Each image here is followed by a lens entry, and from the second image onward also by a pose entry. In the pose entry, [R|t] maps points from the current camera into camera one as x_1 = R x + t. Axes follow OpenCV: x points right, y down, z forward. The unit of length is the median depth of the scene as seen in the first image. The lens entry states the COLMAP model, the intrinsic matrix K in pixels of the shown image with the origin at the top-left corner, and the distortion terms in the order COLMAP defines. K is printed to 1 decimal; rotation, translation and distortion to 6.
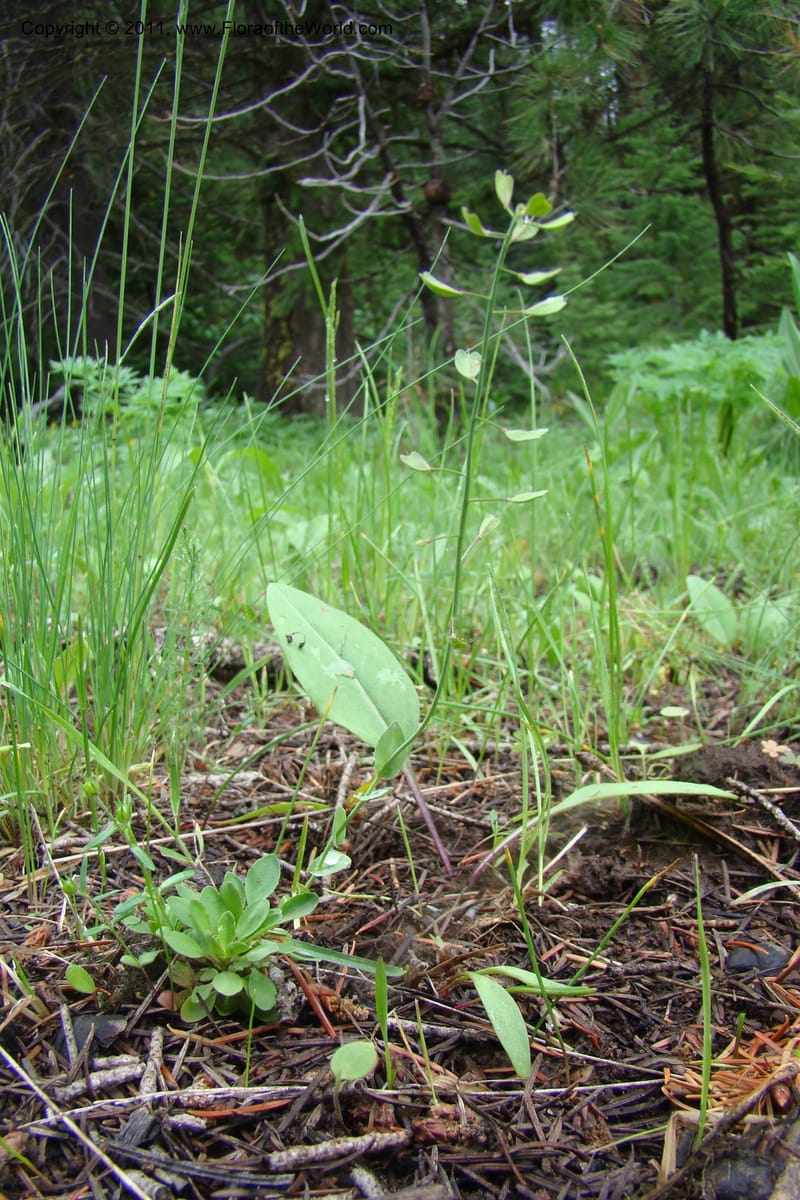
lens RADIAL K [[1117.9, 0, 401.4], [0, 1117.9, 654.2], [0, 0, 1]] dist [-0.199761, 0.126908]
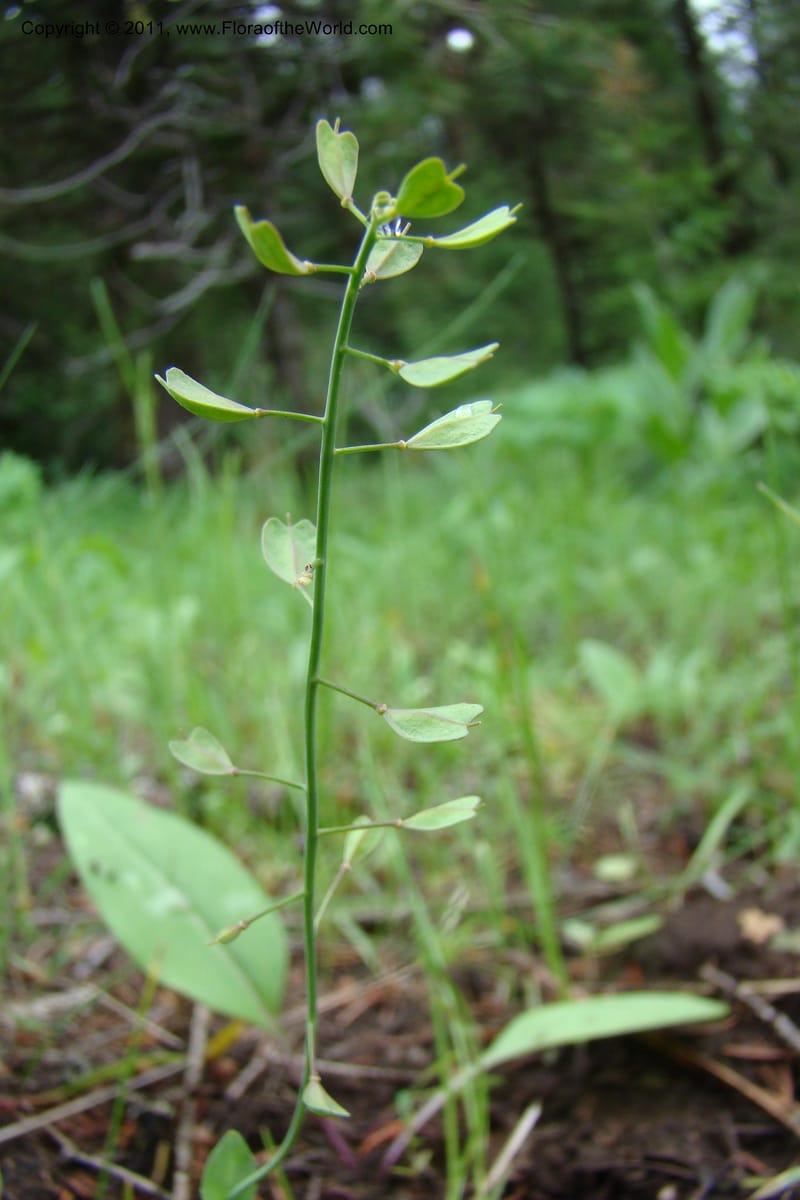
lens RADIAL K [[1117.9, 0, 401.4], [0, 1117.9, 654.2], [0, 0, 1]] dist [-0.199761, 0.126908]
pose [[0.989233, -0.092543, 0.113376, 0.034816], [0.097948, 0.994260, -0.043053, -0.141257], [-0.108741, 0.053694, 0.992619, 0.380160]]
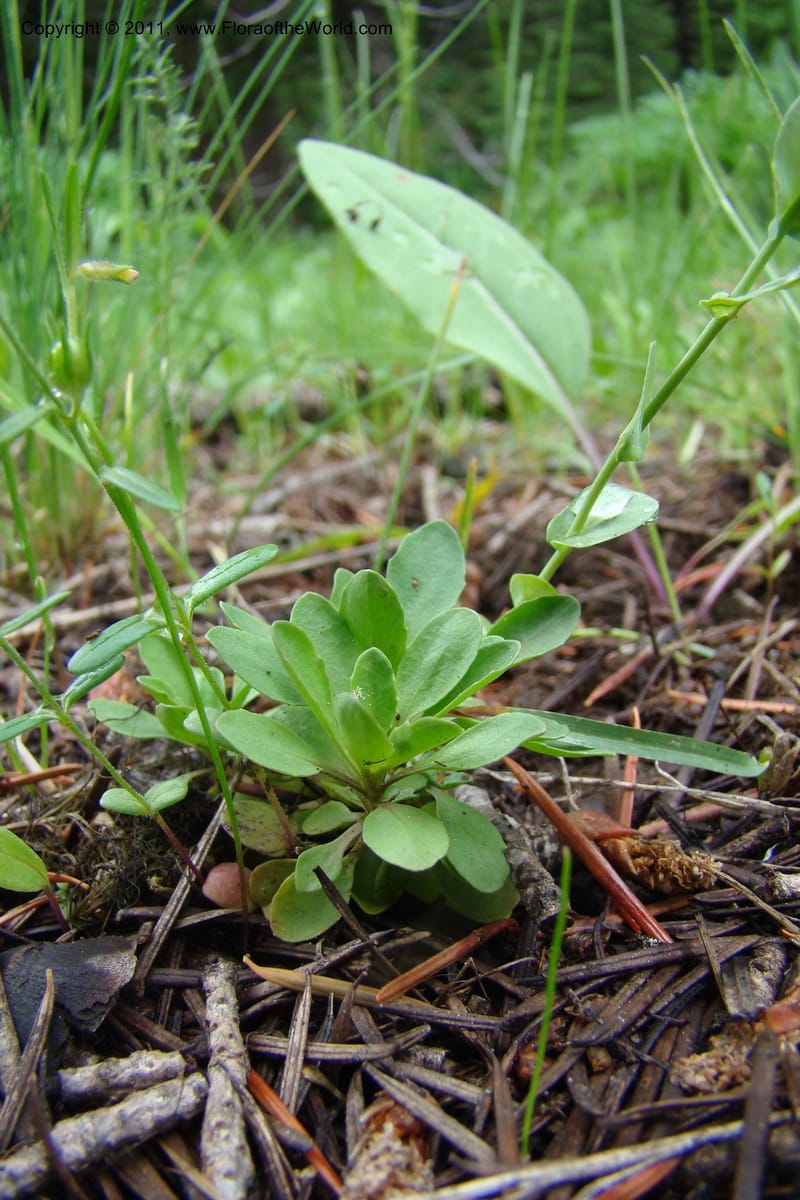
lens RADIAL K [[1117.9, 0, 401.4], [0, 1117.9, 654.2], [0, 0, 1]] dist [-0.199761, 0.126908]
pose [[0.996167, -0.081818, 0.030933, -0.152714], [0.076088, 0.984988, 0.154947, 0.168868], [-0.043146, -0.152000, 0.987438, 0.590194]]
